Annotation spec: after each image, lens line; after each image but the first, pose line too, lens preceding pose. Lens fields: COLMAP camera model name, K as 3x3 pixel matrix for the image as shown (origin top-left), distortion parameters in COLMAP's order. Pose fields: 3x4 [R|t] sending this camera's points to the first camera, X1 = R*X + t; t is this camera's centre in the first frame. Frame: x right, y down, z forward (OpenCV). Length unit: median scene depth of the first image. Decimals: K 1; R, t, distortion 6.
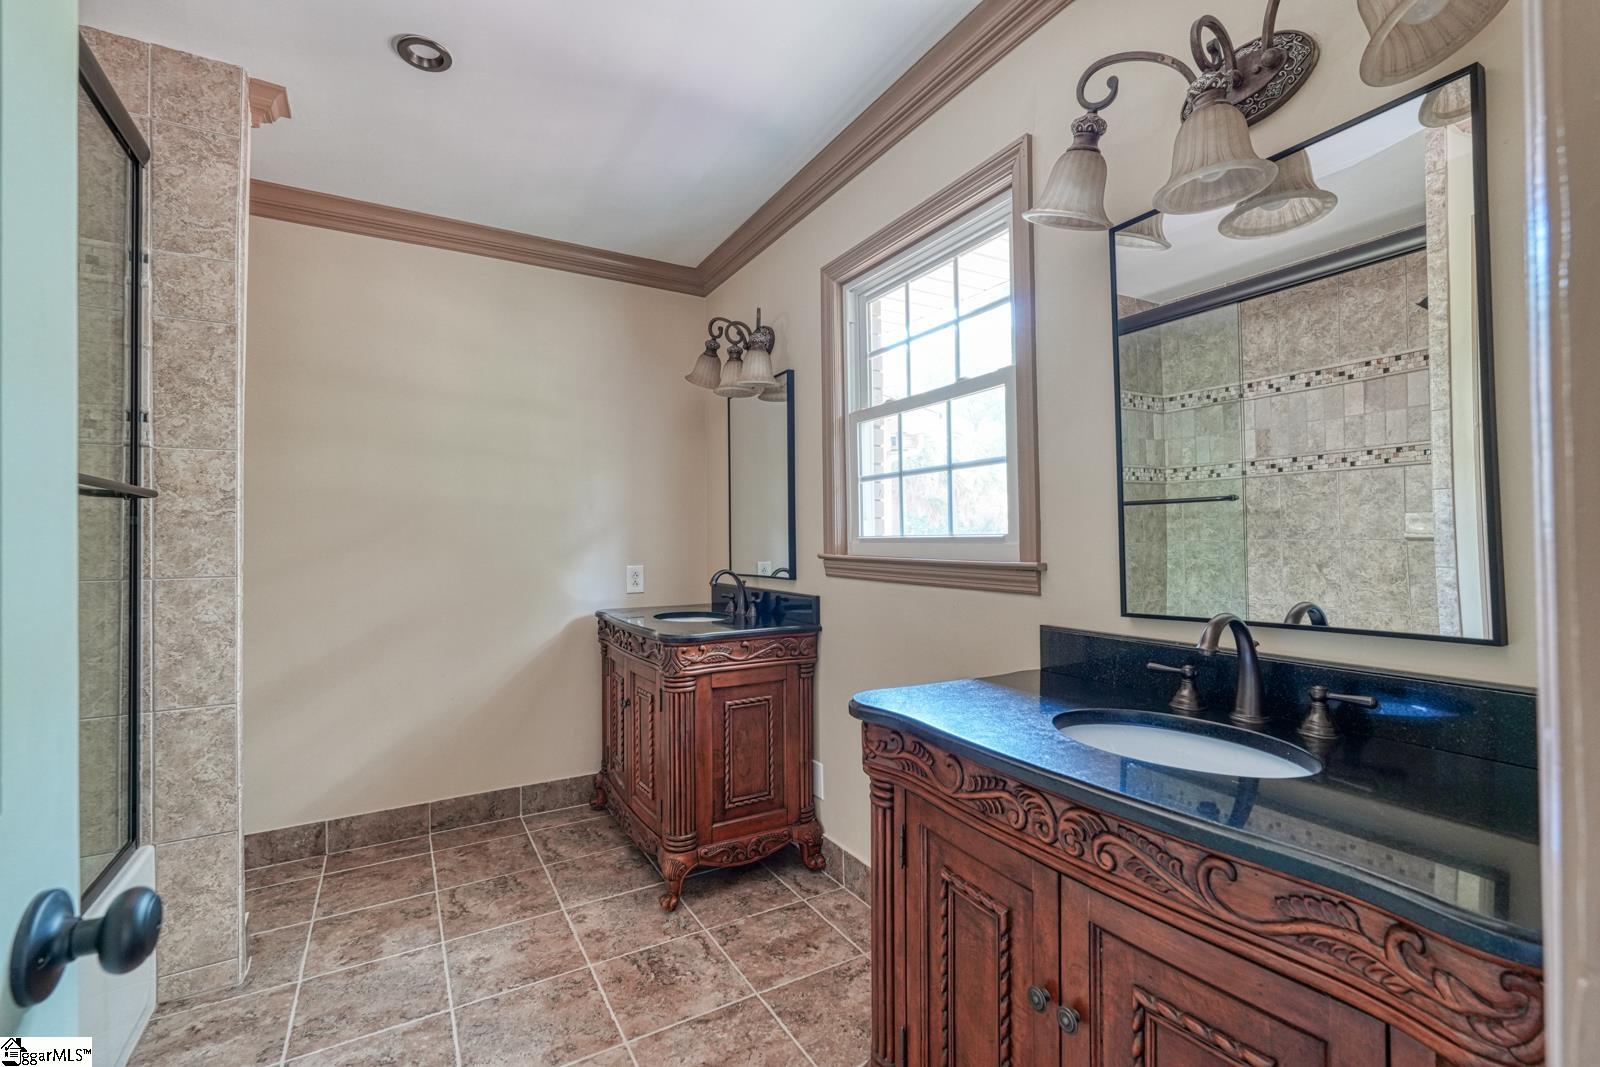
lens RADIAL K [[697.2, 0, 800.0], [0, 697.2, 533.5], [0, 0, 1]] dist [0.000233, 0.000004]
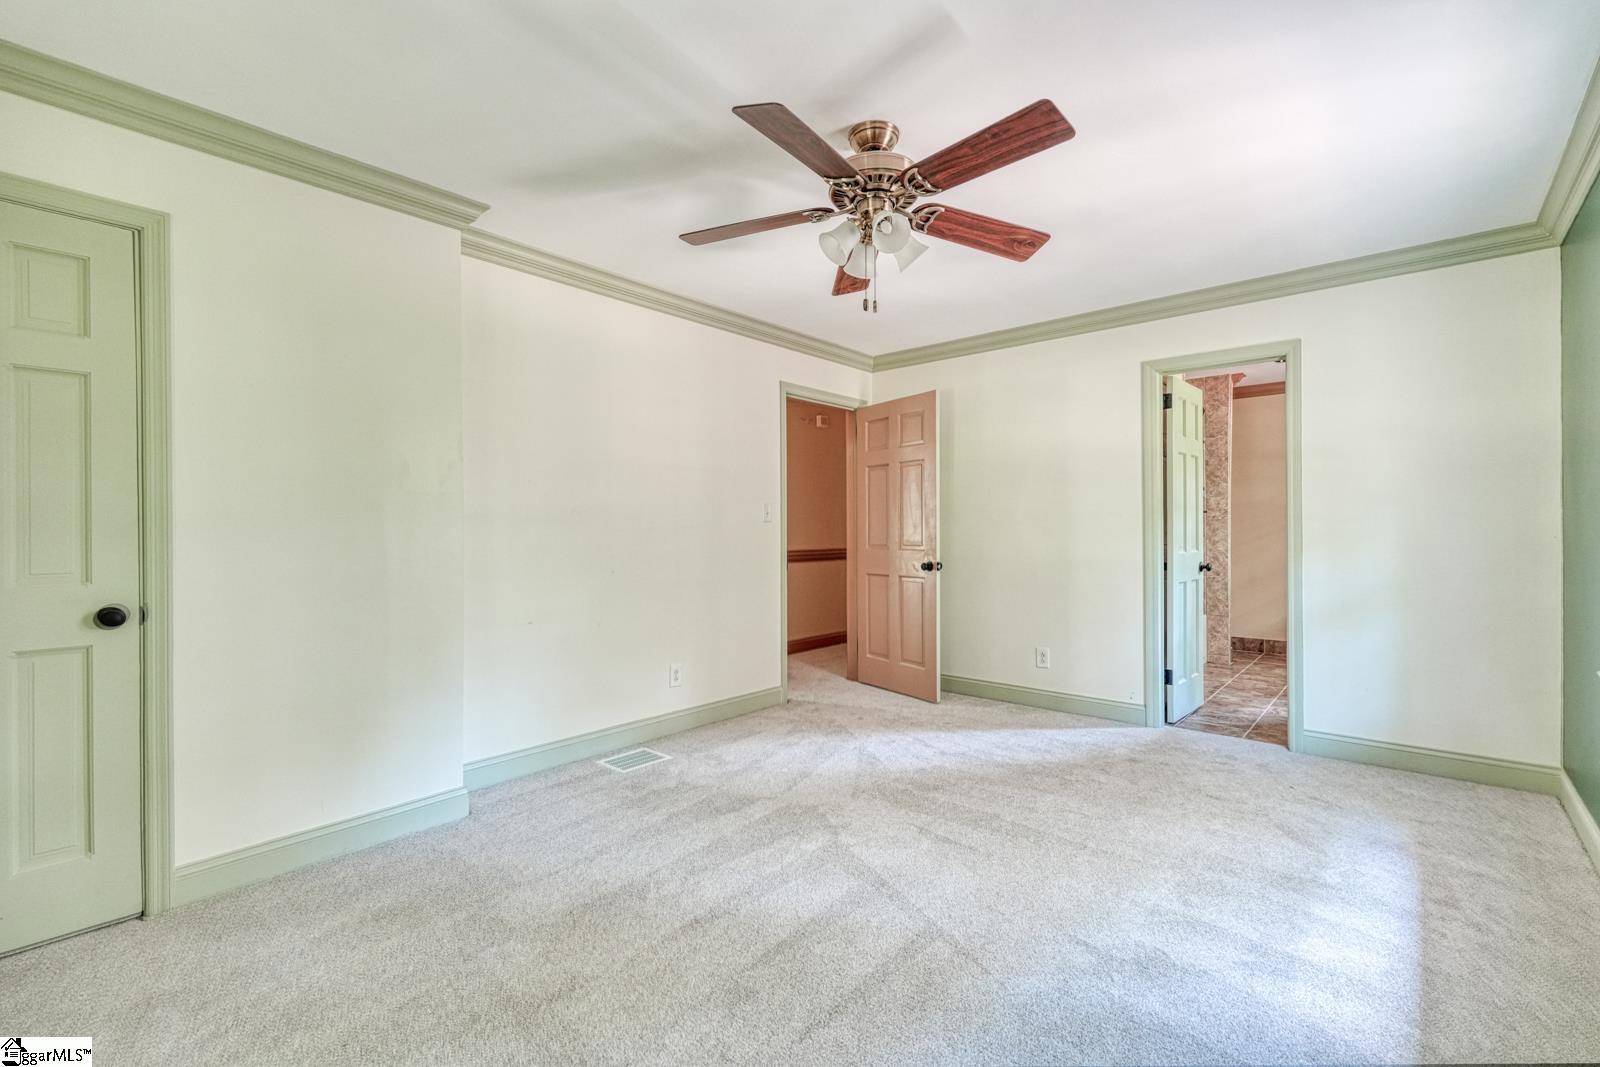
lens RADIAL K [[697.2, 0, 800.0], [0, 697.2, 533.5], [0, 0, 1]] dist [0.000233, 0.000004]
pose [[0.311844, 0.018585, -0.949952, 1.595186], [0.016748, 0.999546, 0.025053, -0.064662], [0.949986, -0.023722, 0.311391, -1.835688]]
